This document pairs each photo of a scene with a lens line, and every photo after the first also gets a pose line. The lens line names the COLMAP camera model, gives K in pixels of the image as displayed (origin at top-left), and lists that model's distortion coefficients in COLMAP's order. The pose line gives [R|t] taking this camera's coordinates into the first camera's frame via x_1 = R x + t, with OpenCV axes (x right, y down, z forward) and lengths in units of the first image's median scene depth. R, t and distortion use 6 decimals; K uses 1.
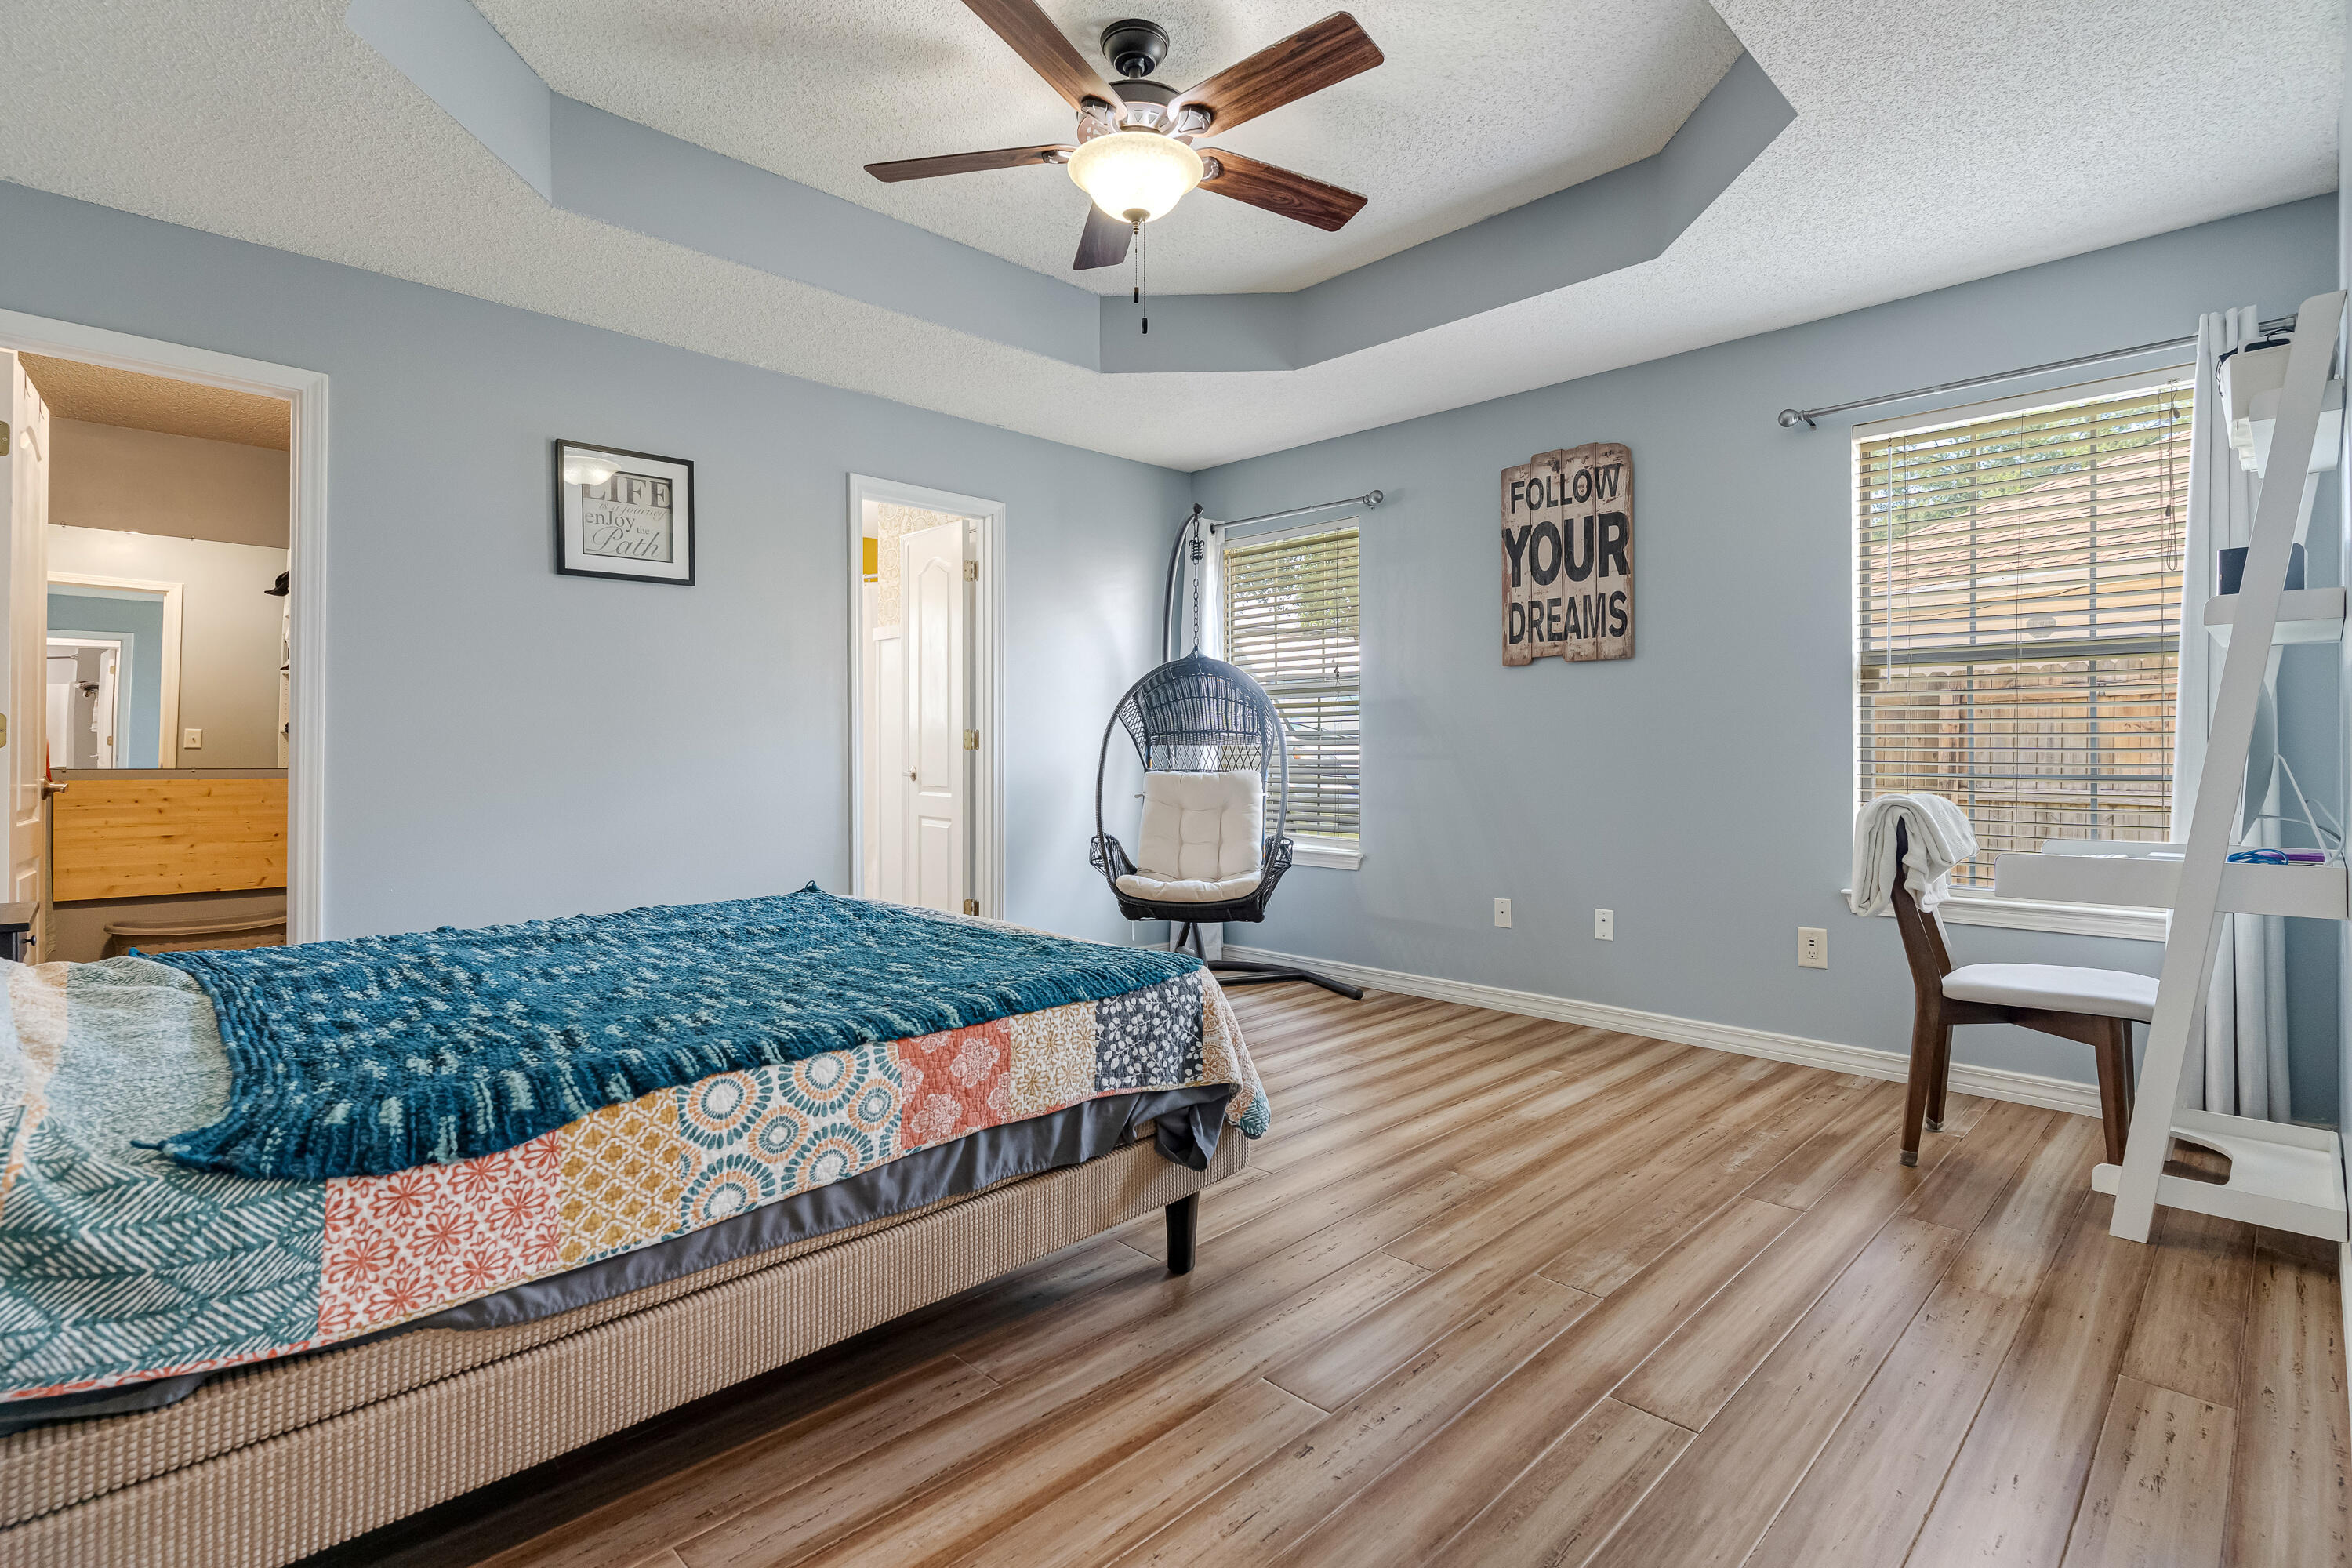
lens RADIAL K [[1133.0, 0, 1221.1], [0, 1133.0, 735.1], [0, 0, 1]] dist [0.012104, 0.001551]
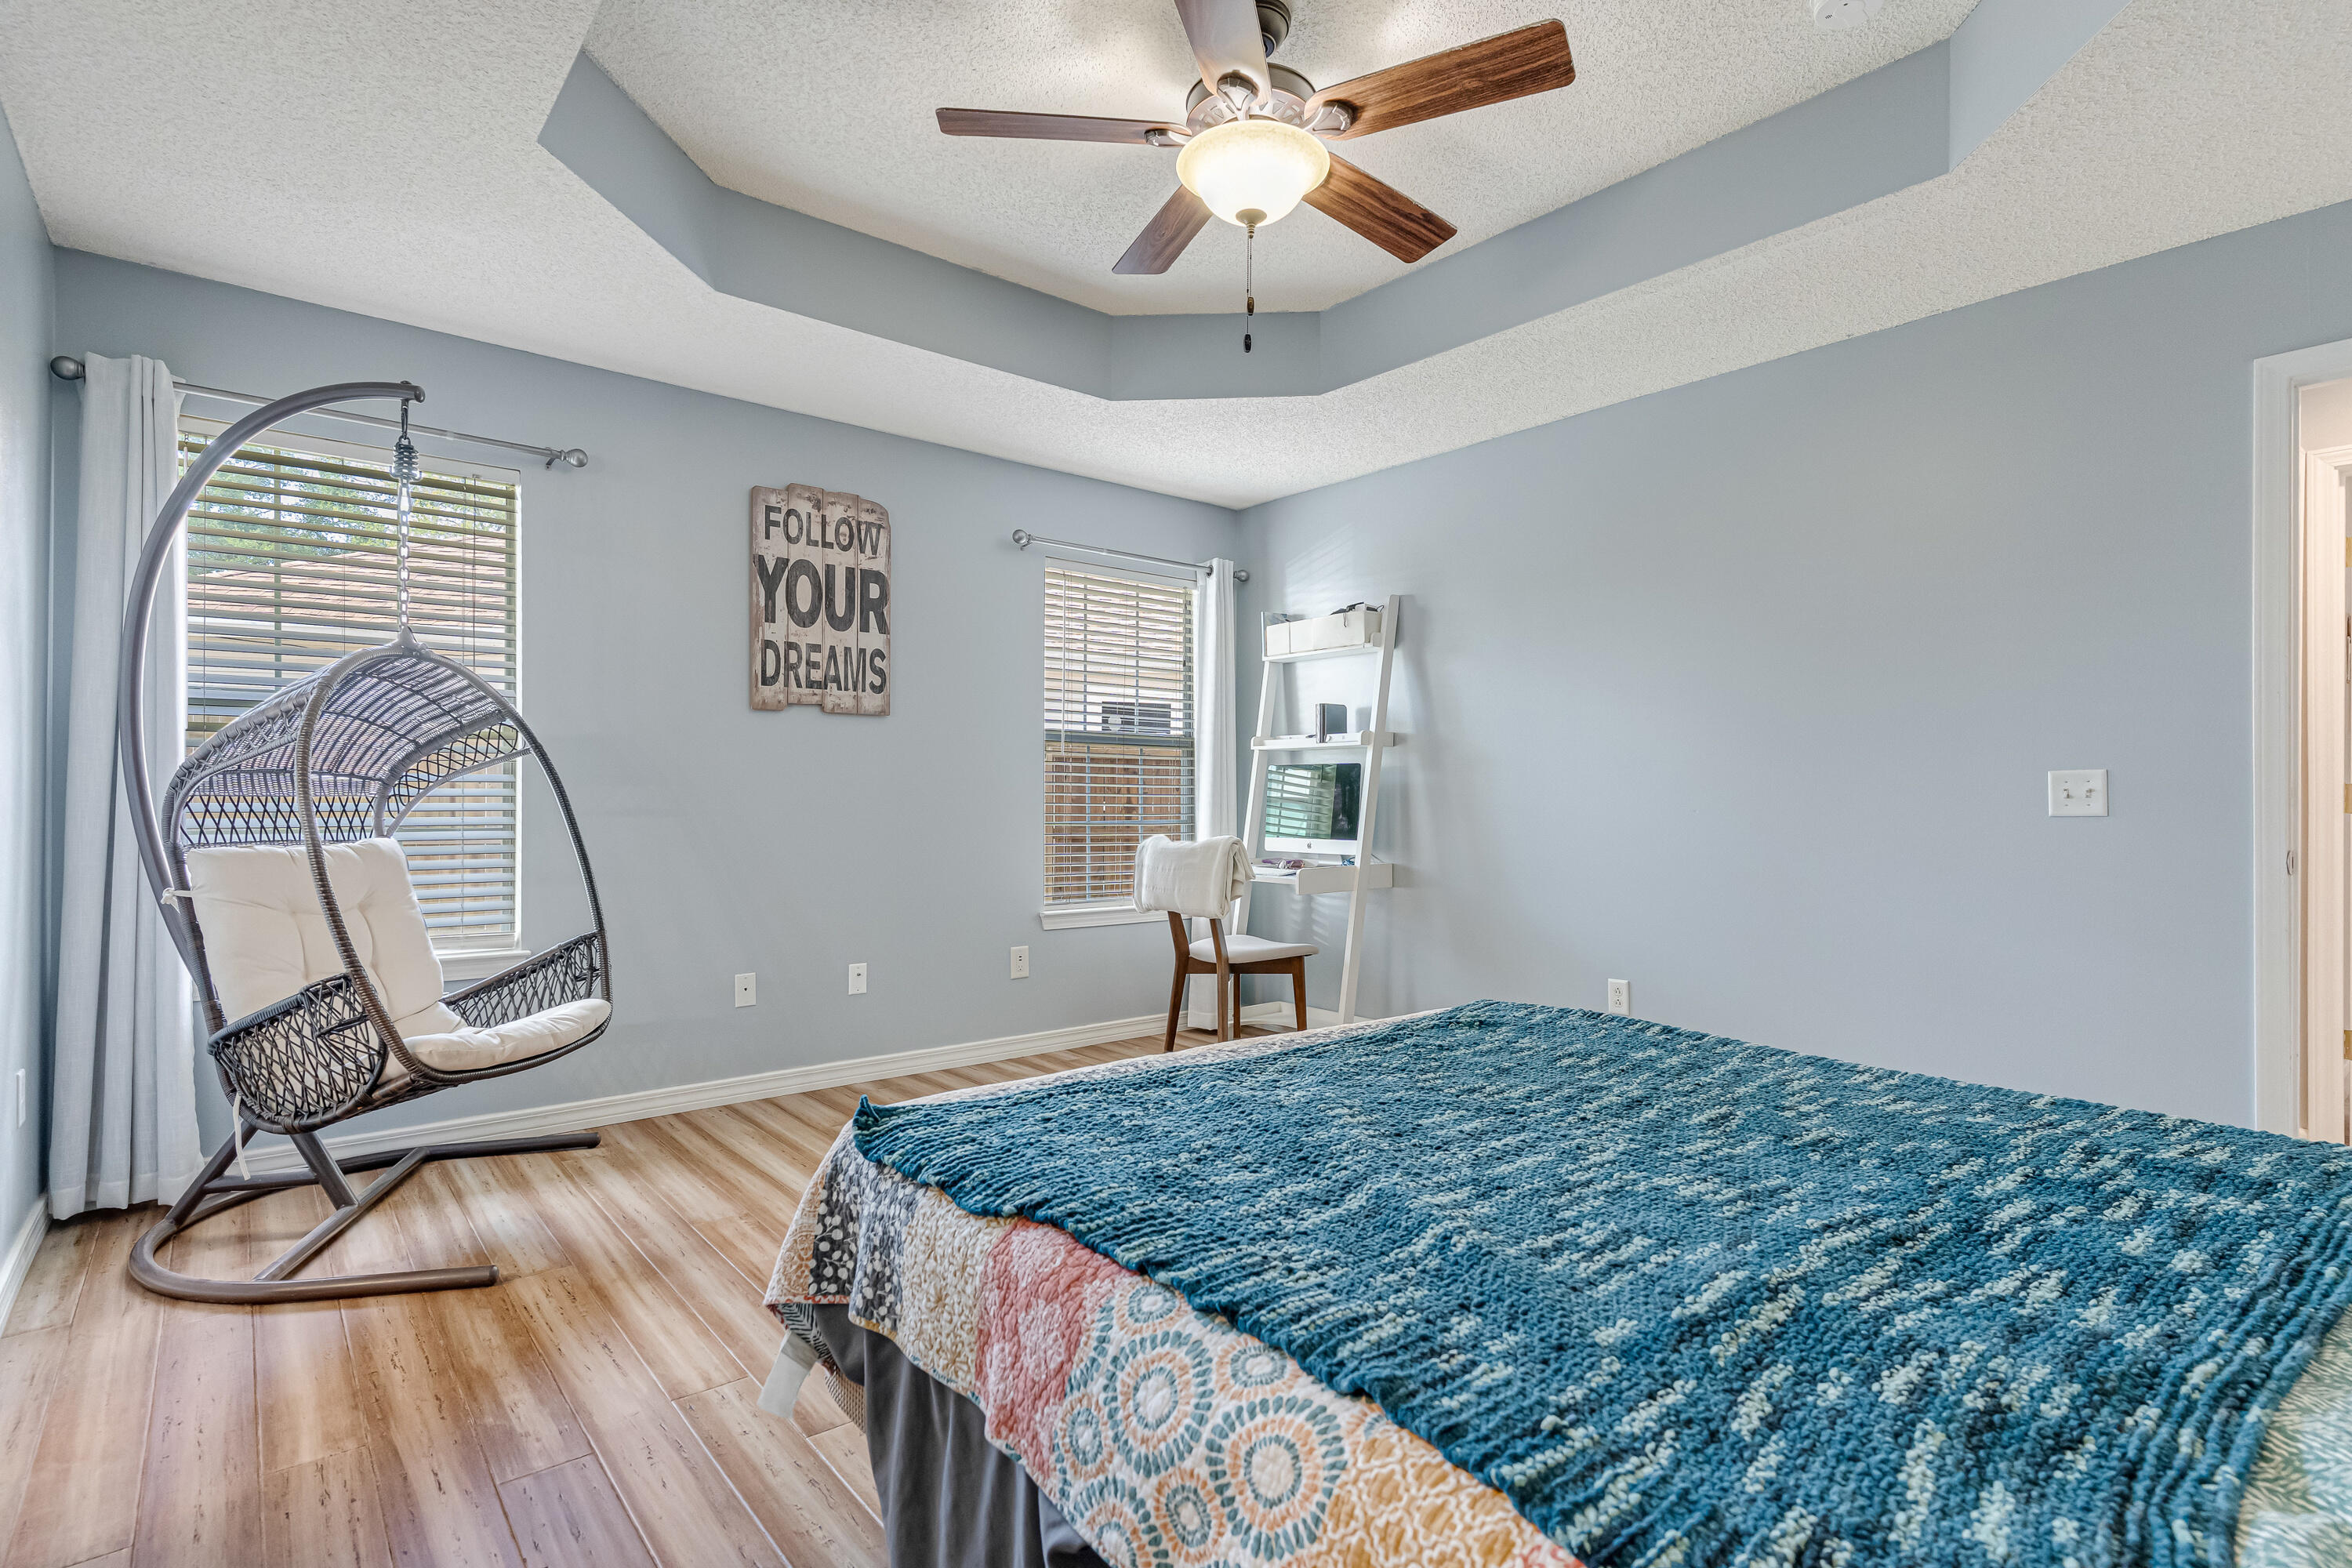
lens RADIAL K [[1133.0, 0, 1173.6], [0, 1133.0, 789.6], [0, 0, 1]] dist [0.012104, 0.001551]
pose [[0.117550, 0.011455, 0.993001, -0.610667], [-0.016224, 0.999822, -0.009613, 0.005108], [-0.992934, -0.014980, 0.117715, 0.593243]]
